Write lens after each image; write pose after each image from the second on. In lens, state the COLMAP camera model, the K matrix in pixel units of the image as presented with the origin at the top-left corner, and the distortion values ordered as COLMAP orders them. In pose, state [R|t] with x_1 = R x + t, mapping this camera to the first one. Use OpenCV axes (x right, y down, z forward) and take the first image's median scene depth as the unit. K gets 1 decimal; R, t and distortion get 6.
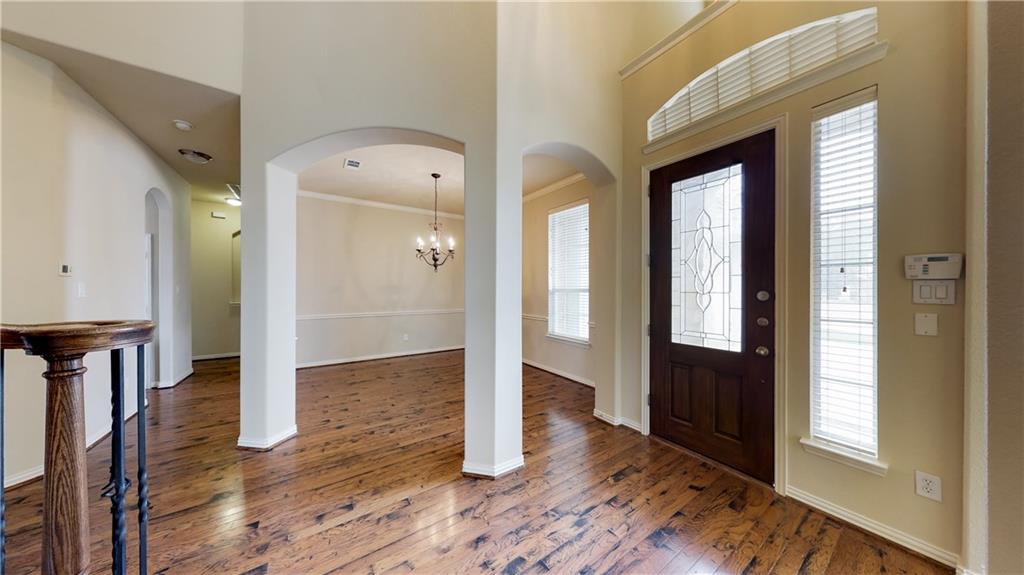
lens RADIAL K [[283.7, 0, 509.8], [0, 283.7, 289.3], [0, 0, 1]] dist [0.000146, 0.000003]
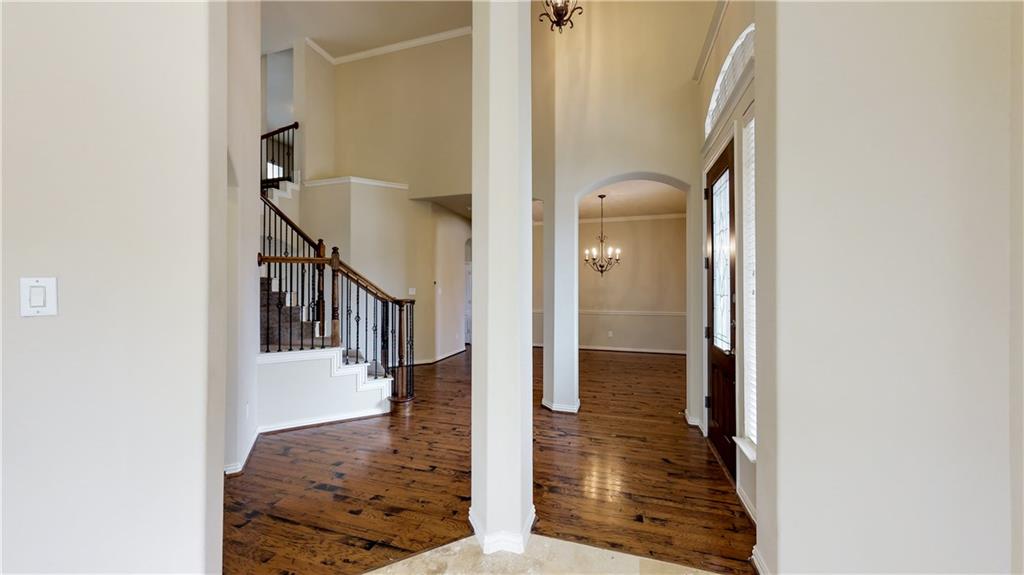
lens RADIAL K [[295.1, 0, 512.4], [0, 295.1, 288.7], [0, 0, 1]] dist [-0.000037, -0.000004]
pose [[0.671591, -0.005749, -0.740900, 0.403327], [-0.001341, 0.999959, -0.008975, 0.000055], [0.740921, 0.007021, 0.671555, -0.106814]]
